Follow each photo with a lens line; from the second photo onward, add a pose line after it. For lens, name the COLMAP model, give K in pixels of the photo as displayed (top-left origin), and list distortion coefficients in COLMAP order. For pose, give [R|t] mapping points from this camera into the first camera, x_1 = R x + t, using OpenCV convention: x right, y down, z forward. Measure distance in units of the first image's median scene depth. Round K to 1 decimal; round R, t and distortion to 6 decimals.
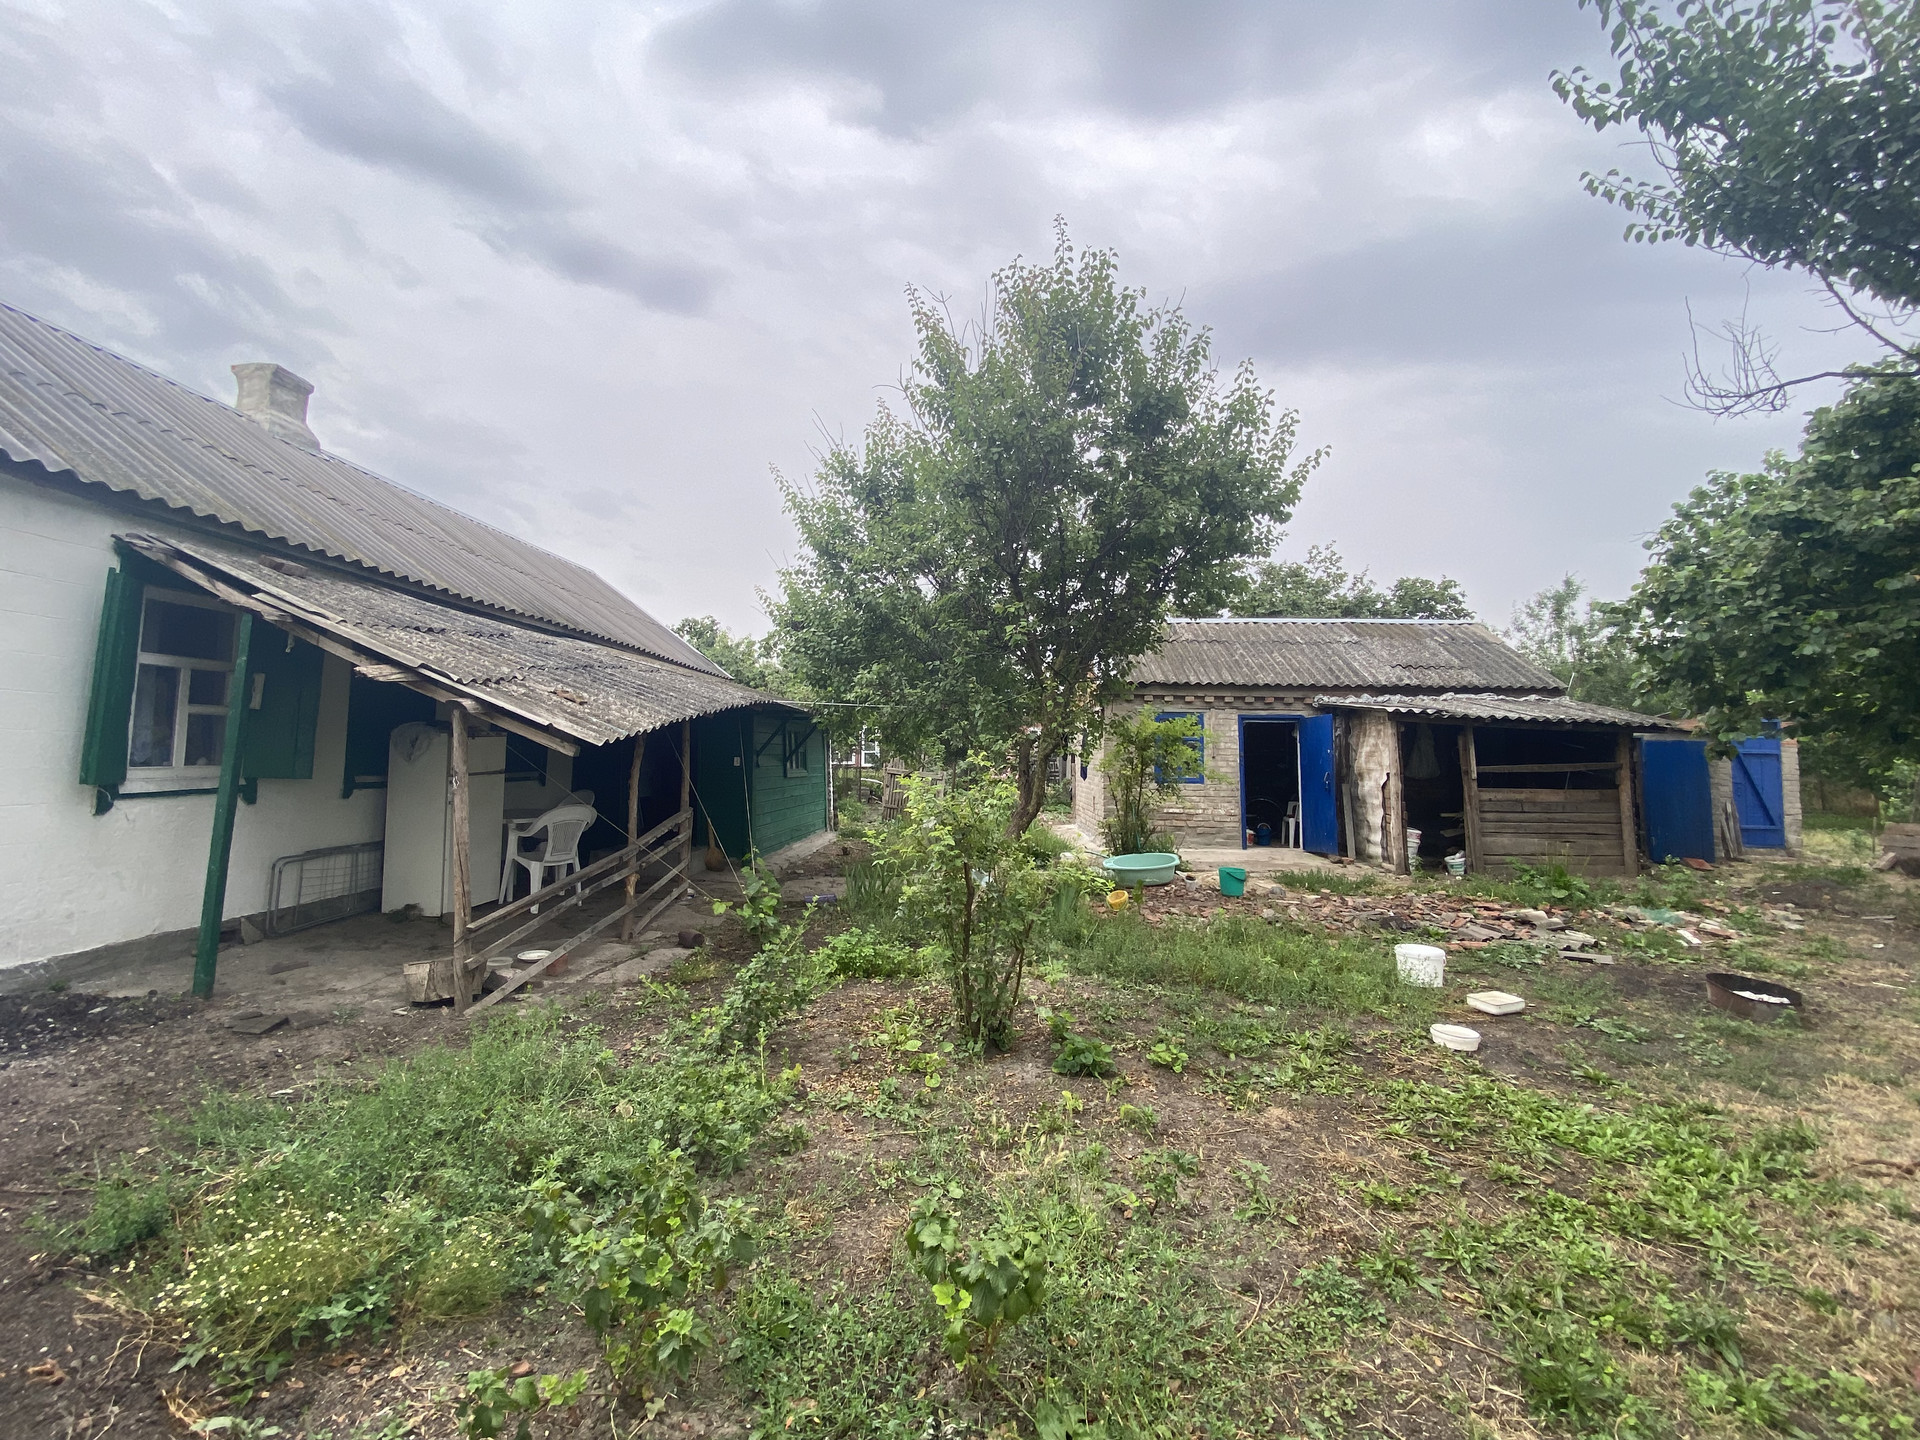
lens RADIAL K [[787.5, 0, 960.0], [0, 787.5, 720.0], [0, 0, 1]] dist [0.041979, -0.035615]
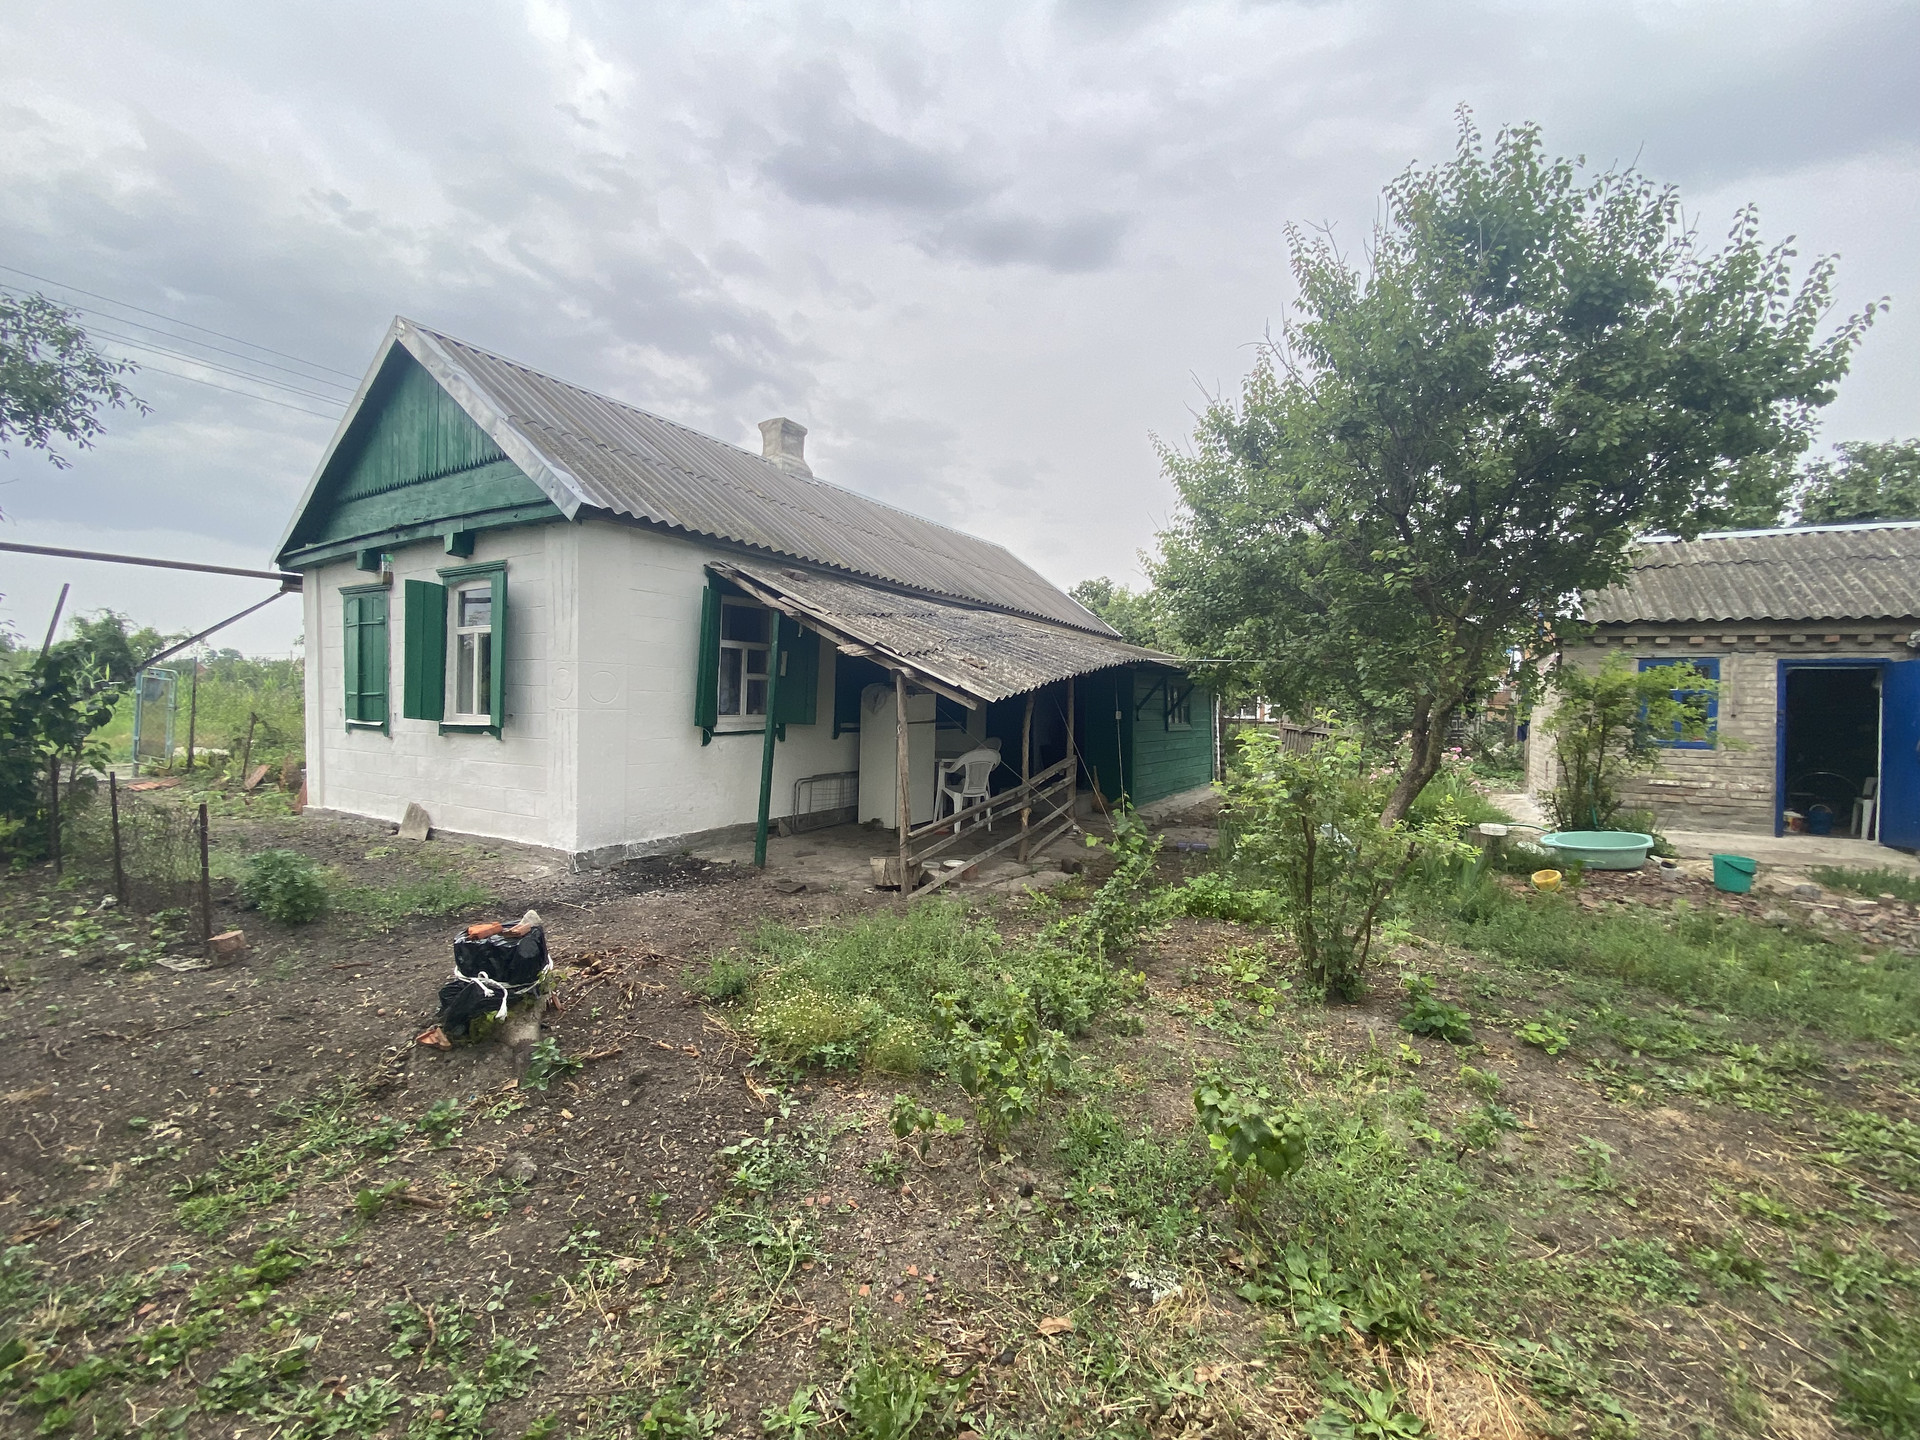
lens RADIAL K [[783.3, 0, 948.6], [0, 783.3, 722.4], [0, 0, 1]] dist [0.025095, -0.022054]
pose [[0.870381, 0.015164, -0.492146, 0.080467], [0.016025, 0.998124, 0.059096, -0.008375], [0.492119, -0.059323, 0.868504, -0.095014]]
